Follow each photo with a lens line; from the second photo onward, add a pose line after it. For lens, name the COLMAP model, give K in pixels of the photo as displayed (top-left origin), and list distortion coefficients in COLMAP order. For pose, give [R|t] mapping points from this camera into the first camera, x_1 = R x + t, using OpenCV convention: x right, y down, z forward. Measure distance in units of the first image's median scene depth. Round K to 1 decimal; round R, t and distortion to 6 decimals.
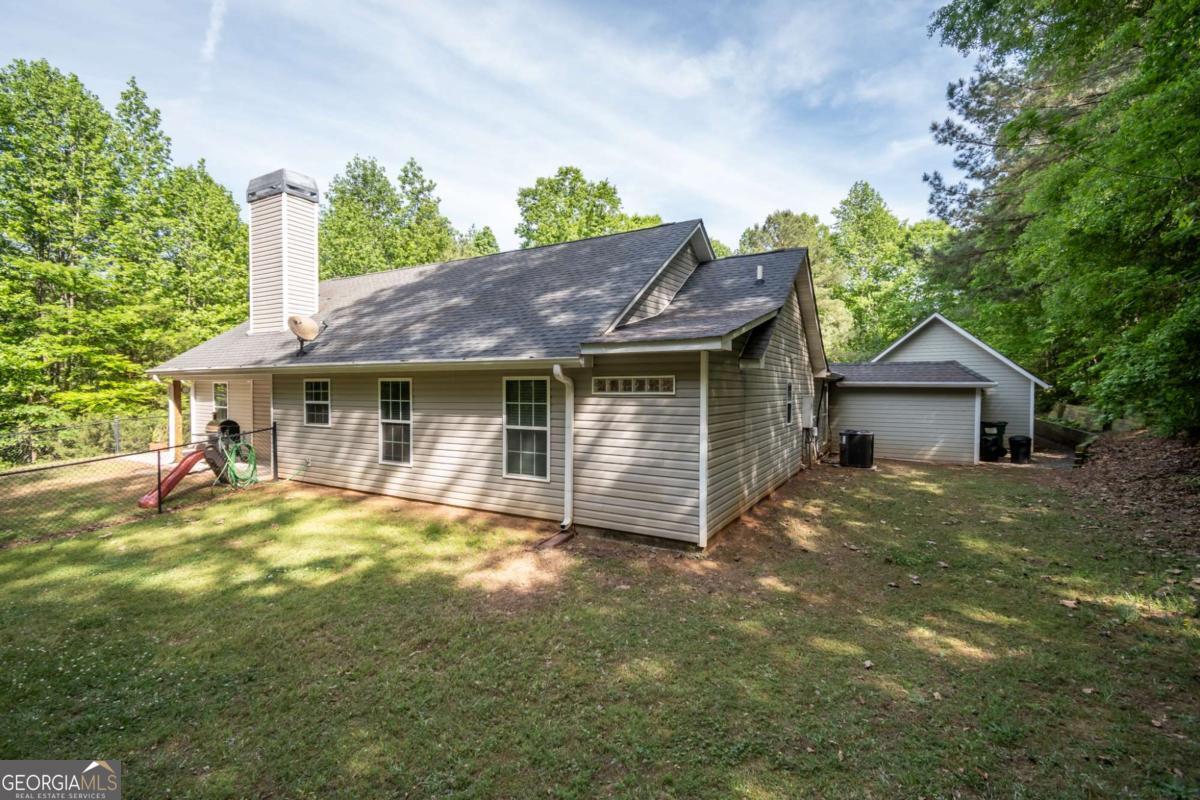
lens RADIAL K [[533.0, 0, 600.0], [0, 533.0, 400.0], [0, 0, 1]] dist [0.009100, -0.000848]
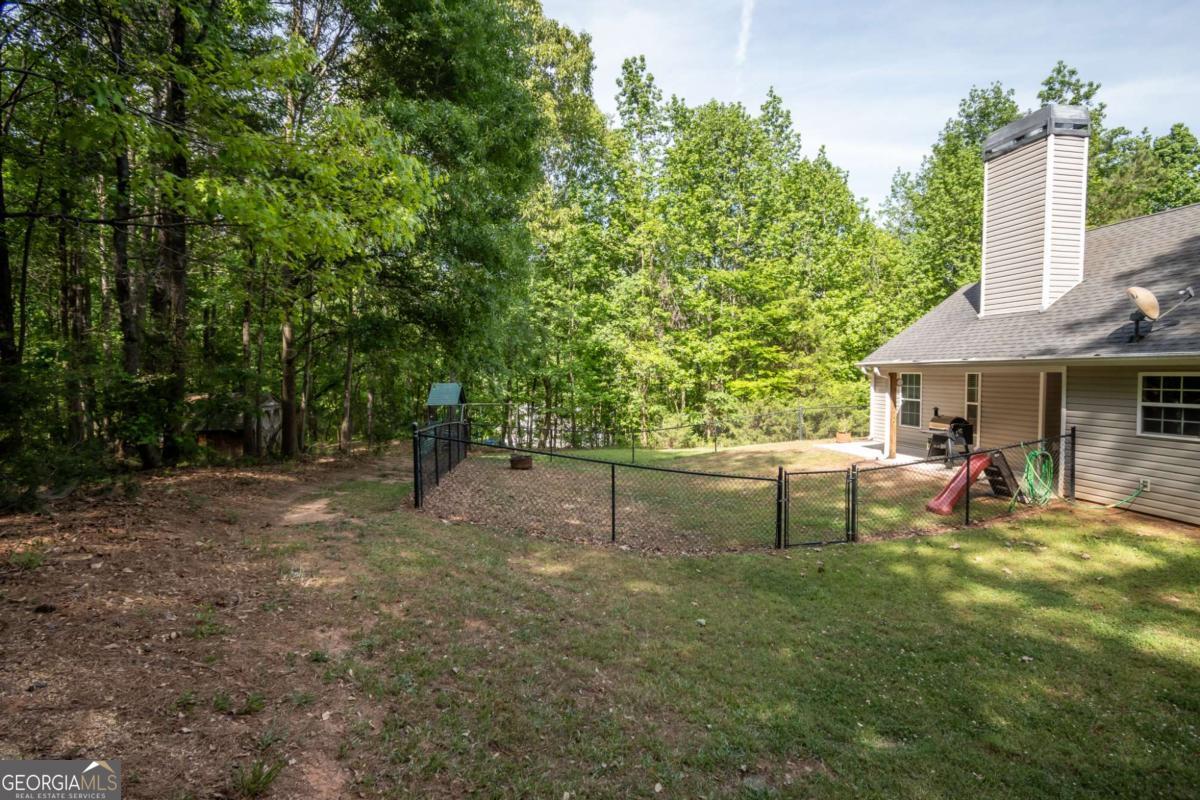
lens RADIAL K [[590.2, 0, 600.0], [0, 590.2, 400.0], [0, 0, 1]] dist [0.003997, 0.000495]
pose [[0.645283, 0.025829, -0.763507, -0.203906], [-0.001896, 0.999479, 0.032209, -0.013102], [0.763941, -0.019336, 0.644996, -0.048604]]
